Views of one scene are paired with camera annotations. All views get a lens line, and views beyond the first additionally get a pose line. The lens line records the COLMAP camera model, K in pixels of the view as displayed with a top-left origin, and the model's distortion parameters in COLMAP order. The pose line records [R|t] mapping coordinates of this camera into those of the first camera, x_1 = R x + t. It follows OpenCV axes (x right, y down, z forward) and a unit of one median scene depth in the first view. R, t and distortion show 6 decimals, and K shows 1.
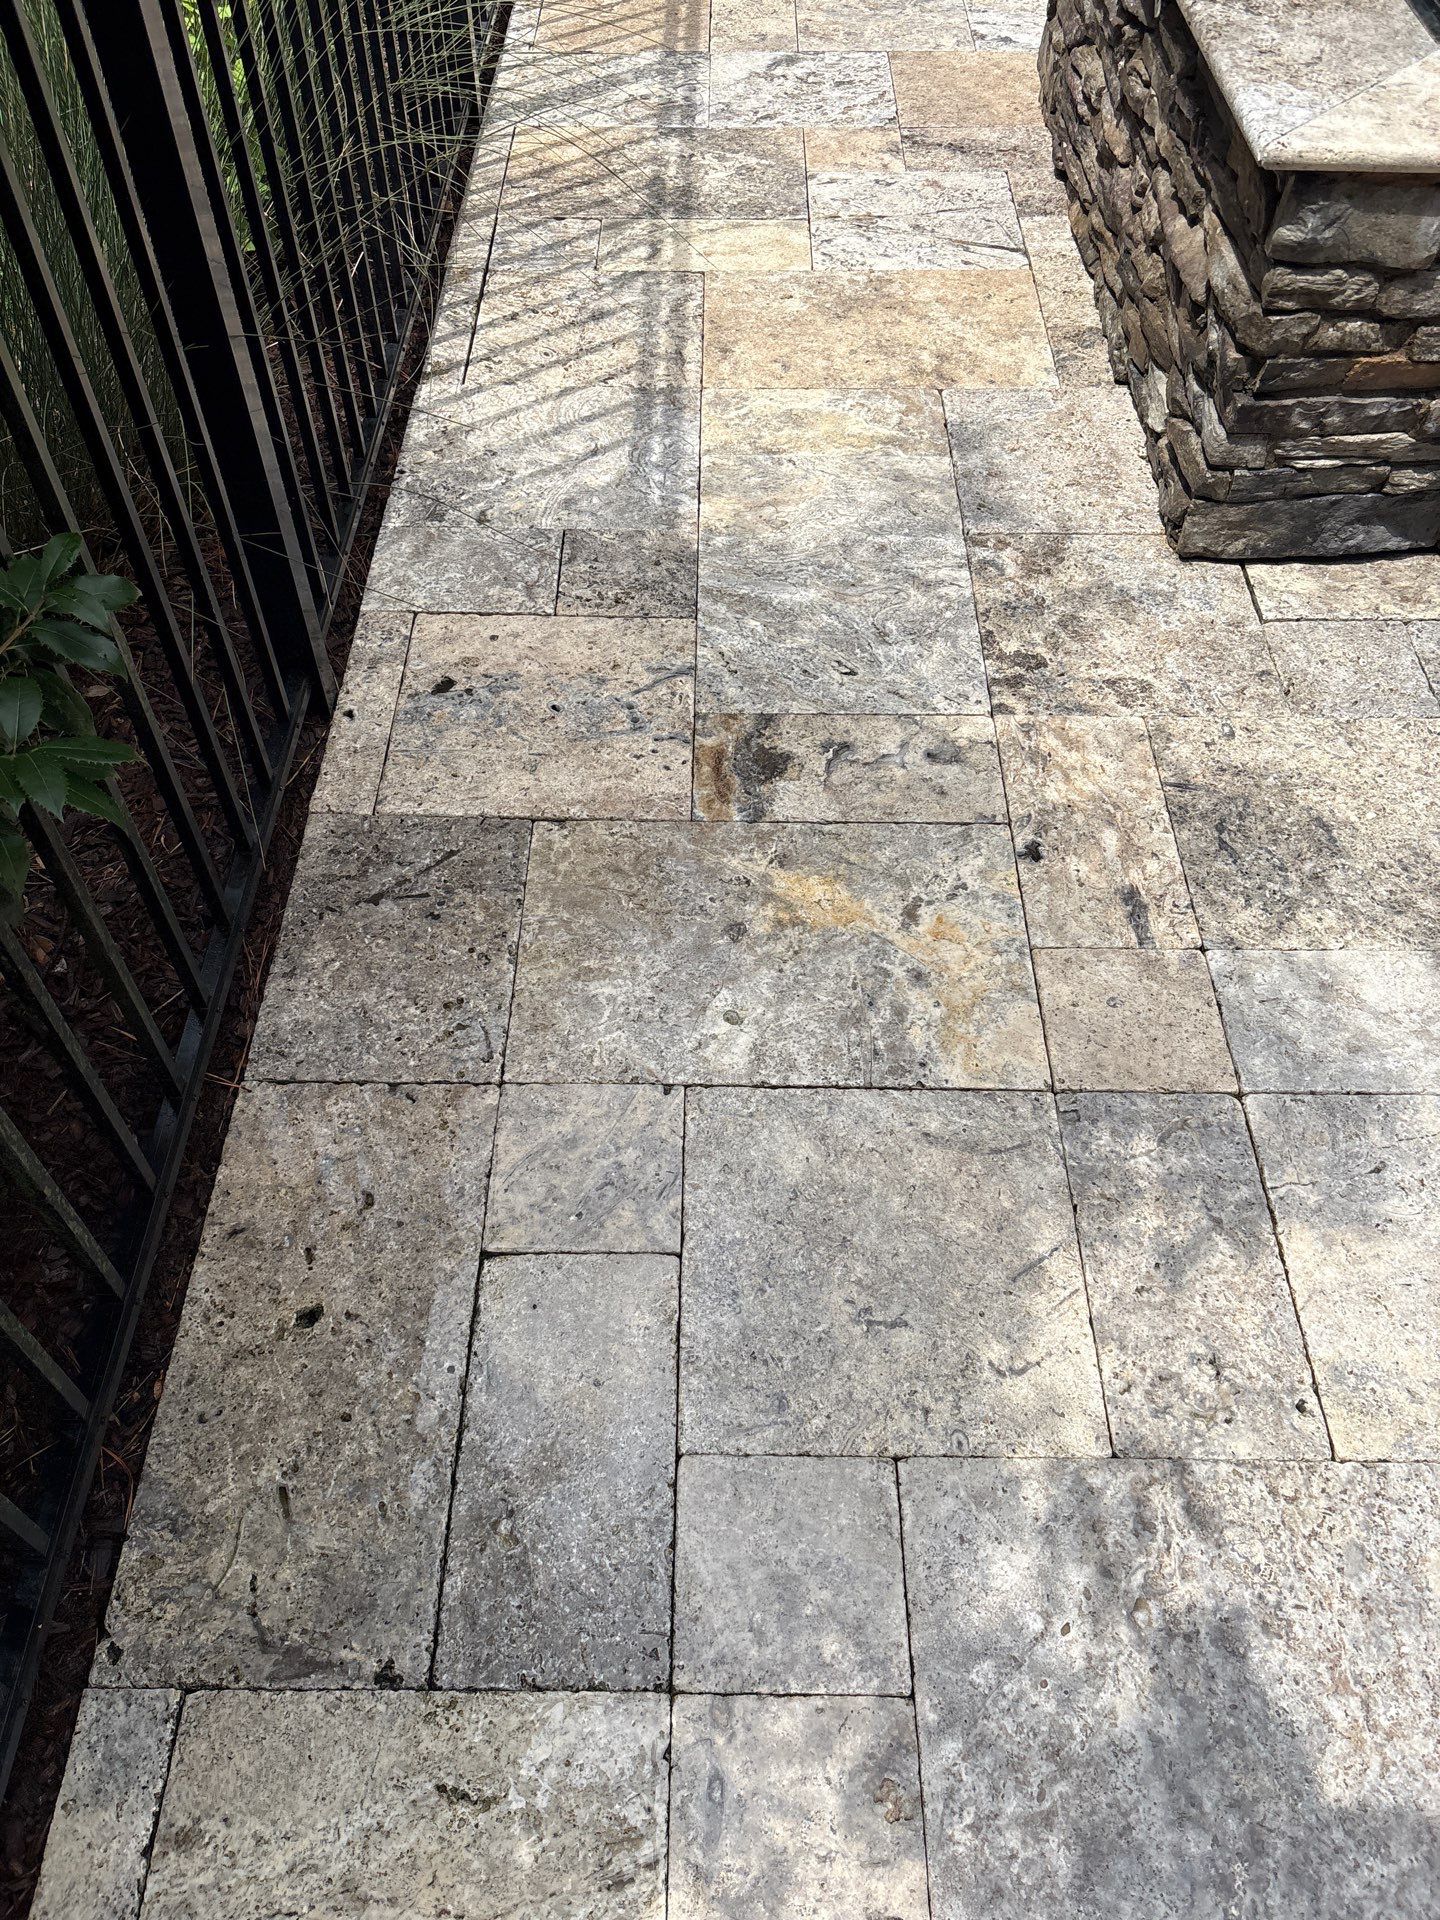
lens RADIAL K [[1465.5, 0, 720.0], [0, 1465.5, 960.0], [0, 0, 1]] dist [0.049524, -0.000781]
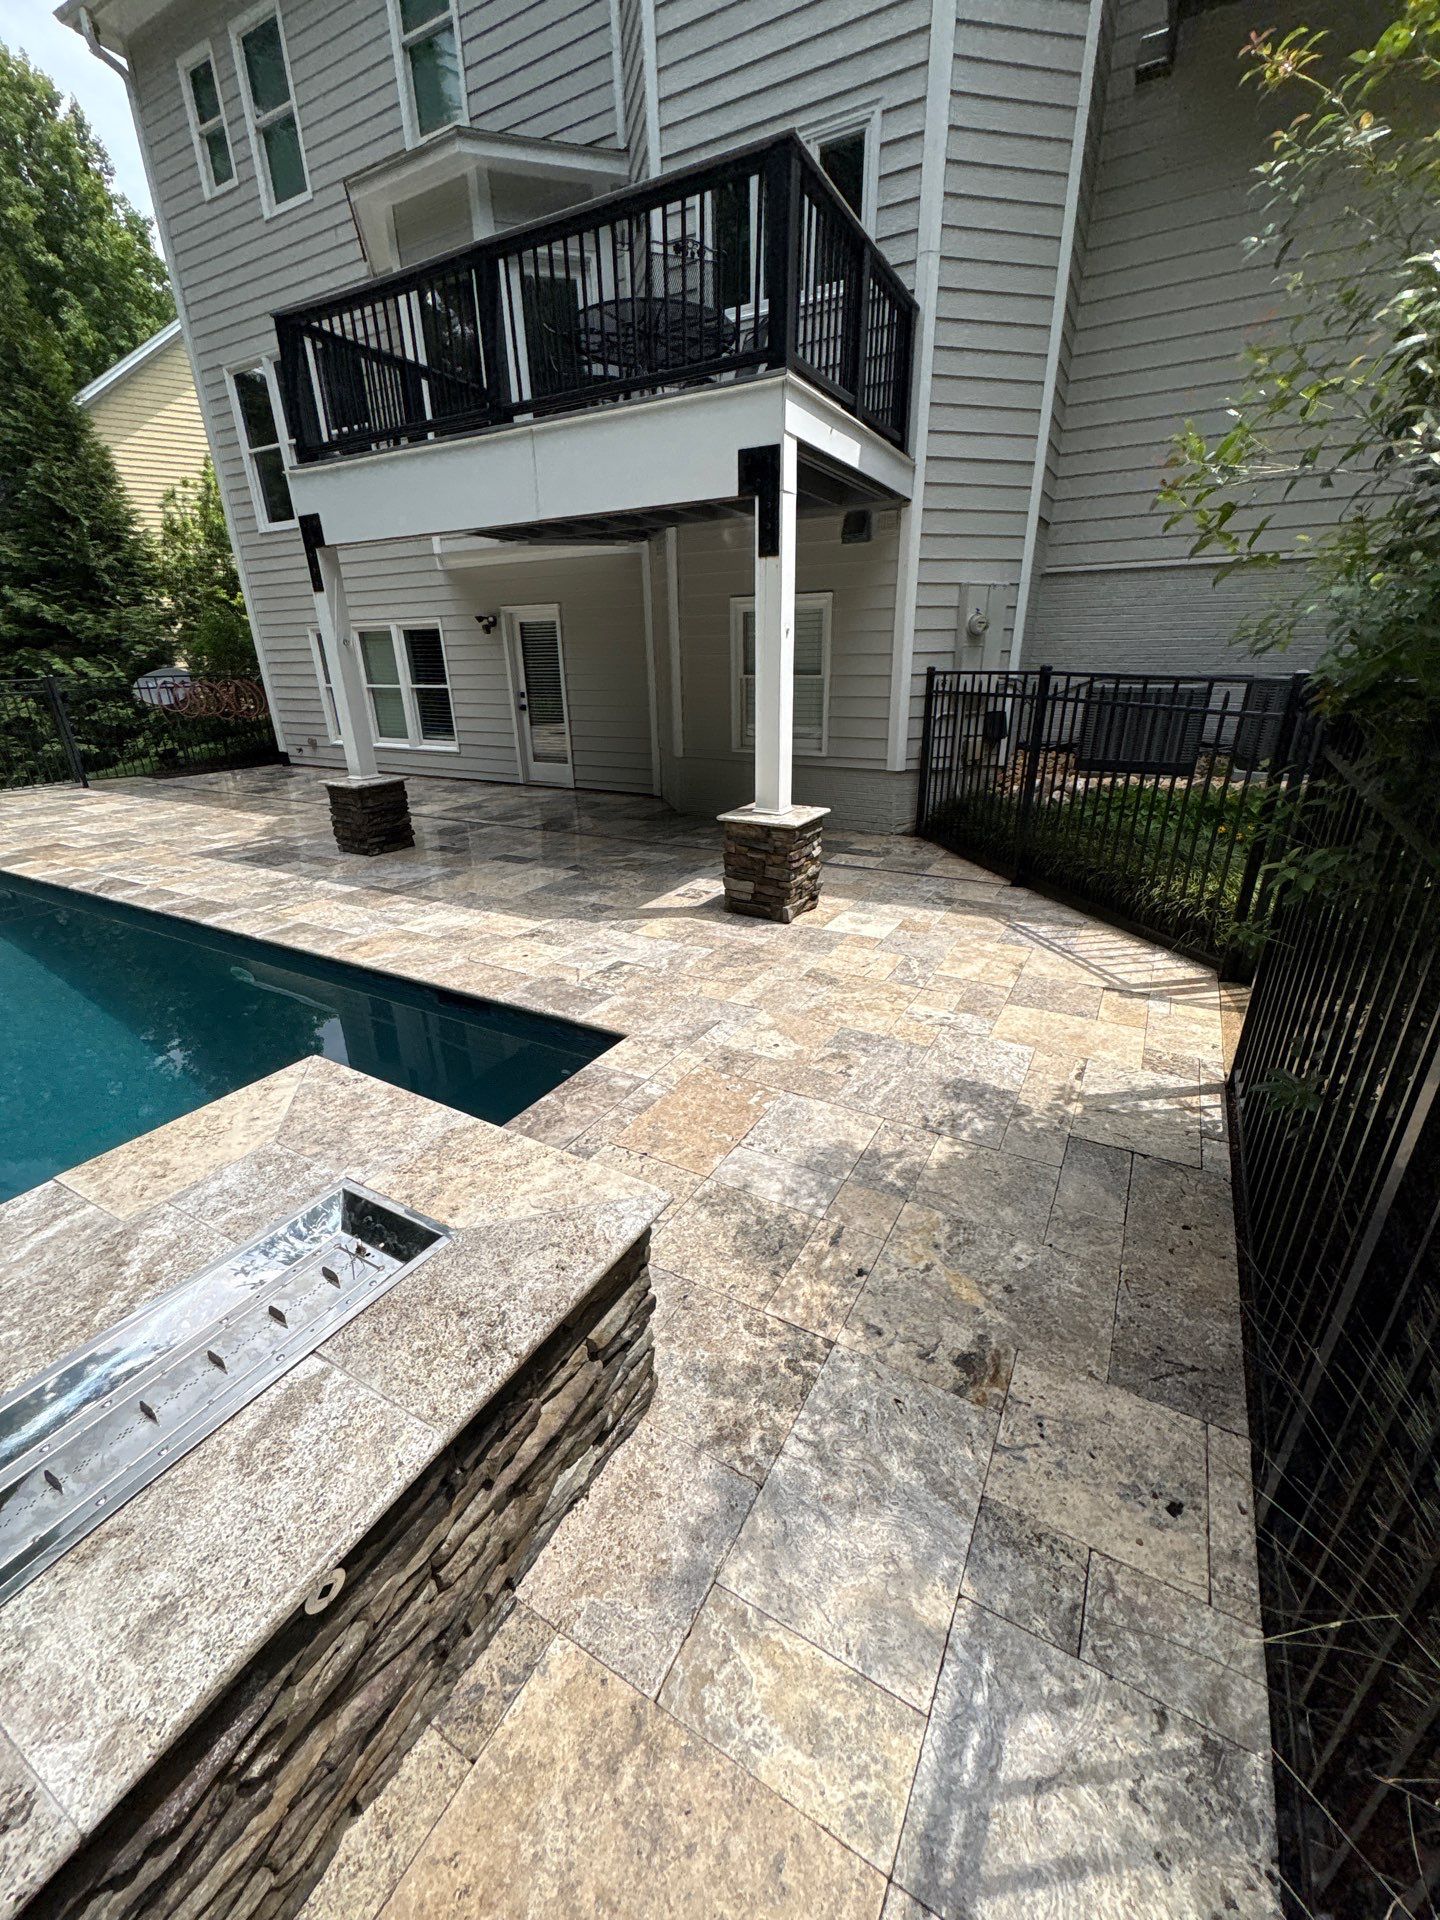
lens RADIAL K [[768.3, 0, 720.0], [0, 768.3, 960.0], [0, 0, 1]] dist [0.002598, -0.000141]
pose [[-0.872983, -0.174248, 0.455564, -0.048939], [0.391143, 0.307892, 0.867300, -1.279097], [-0.291390, 0.935329, -0.200628, 0.825225]]
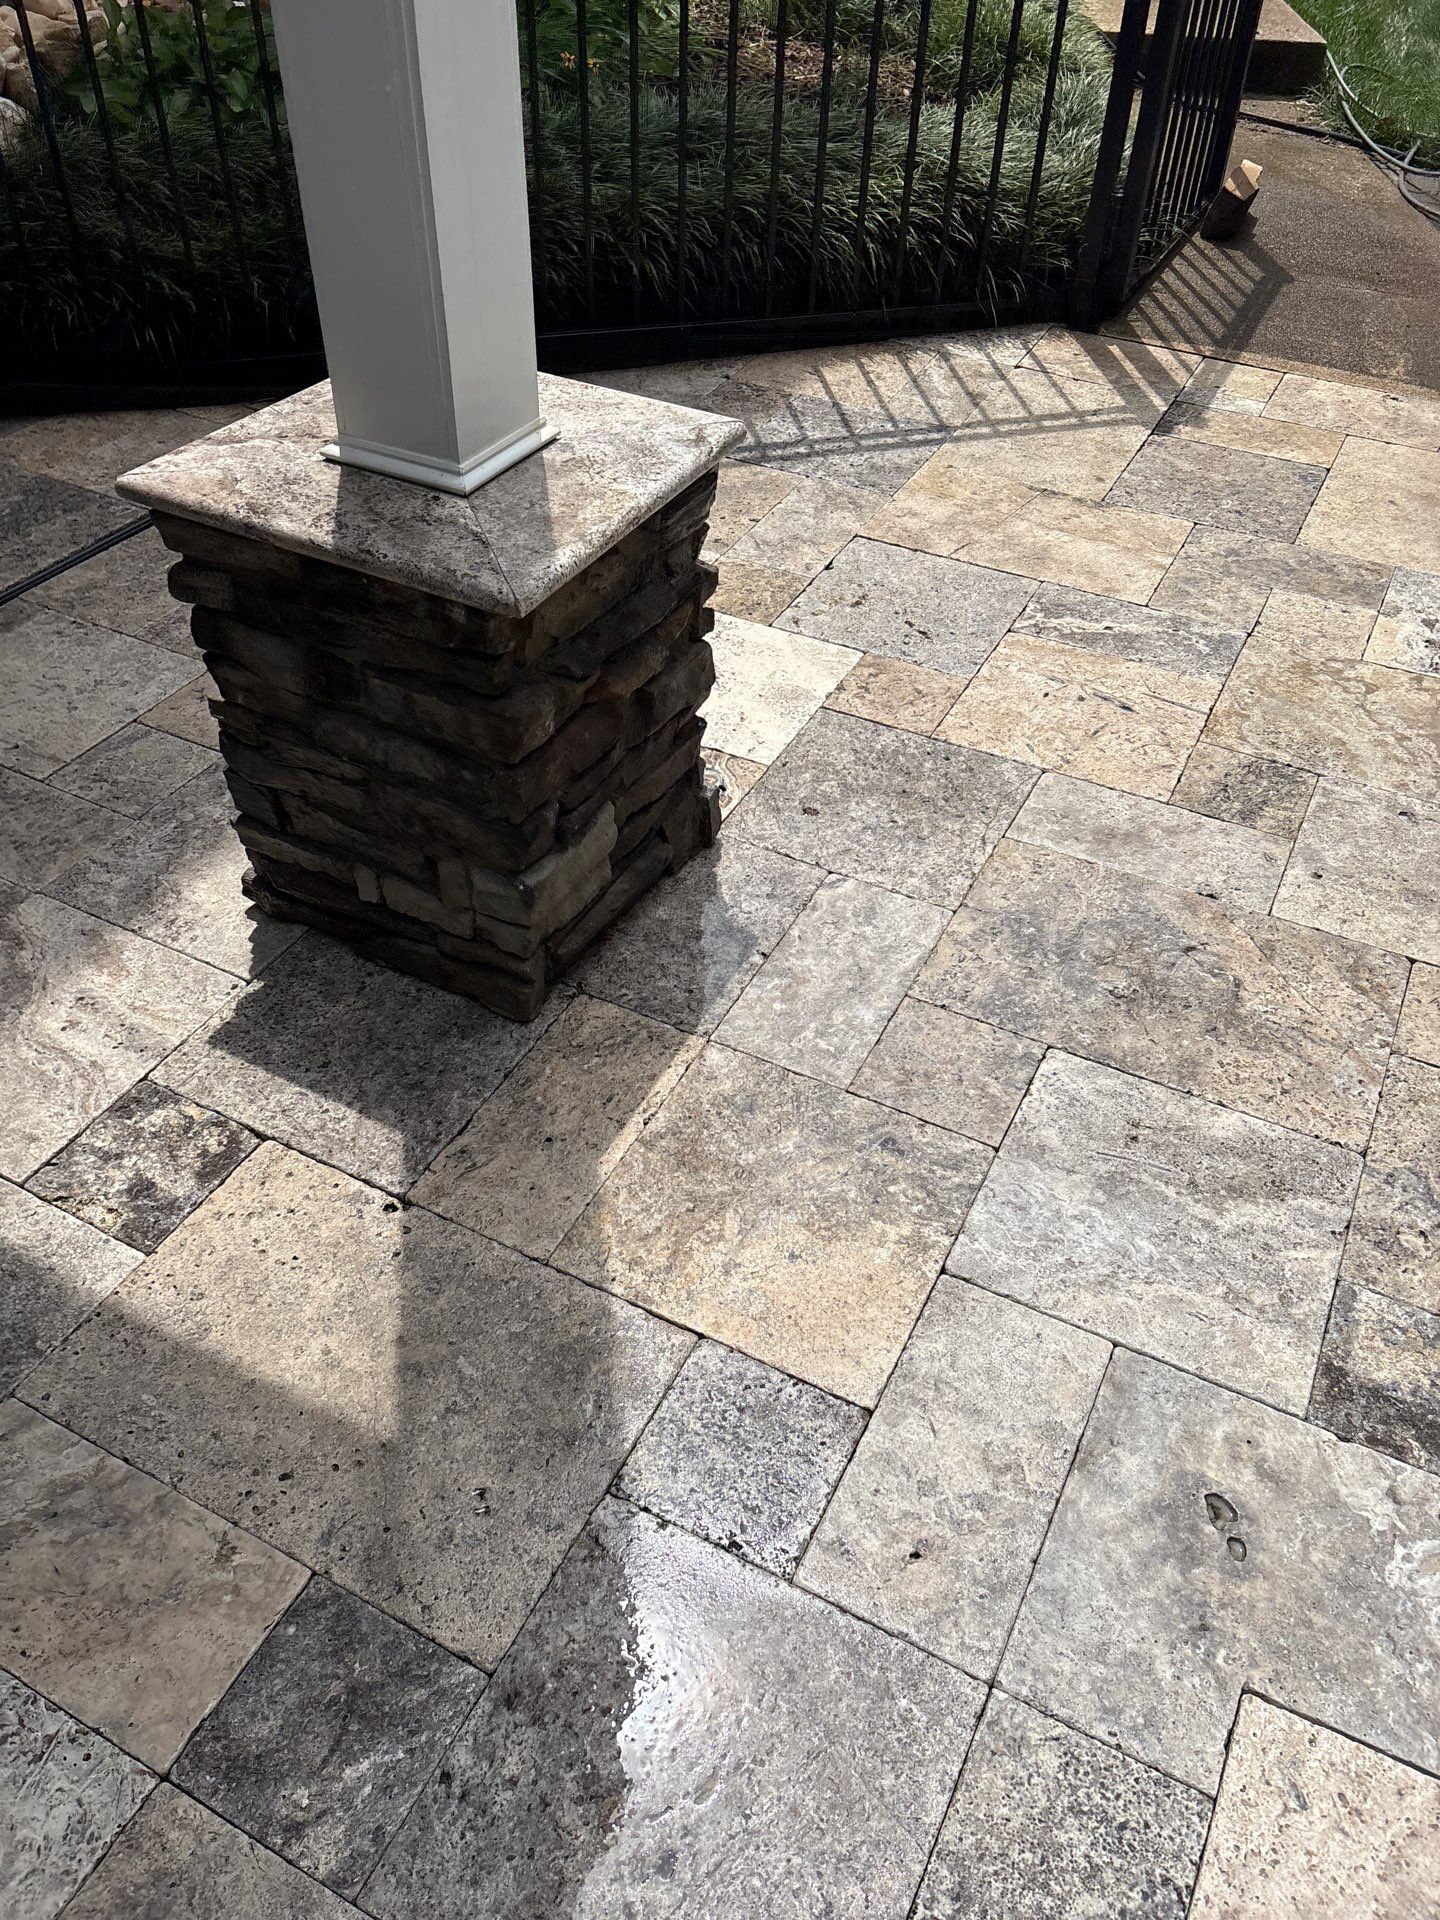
lens RADIAL K [[1465.5, 0, 720.0], [0, 1465.5, 960.0], [0, 0, 1]] dist [0.049524, -0.000781]
pose [[-0.454509, 0.590150, -0.667192, 1.800034], [-0.714239, 0.206108, 0.668867, 0.210885], [0.532245, 0.780540, 0.327831, -0.182421]]
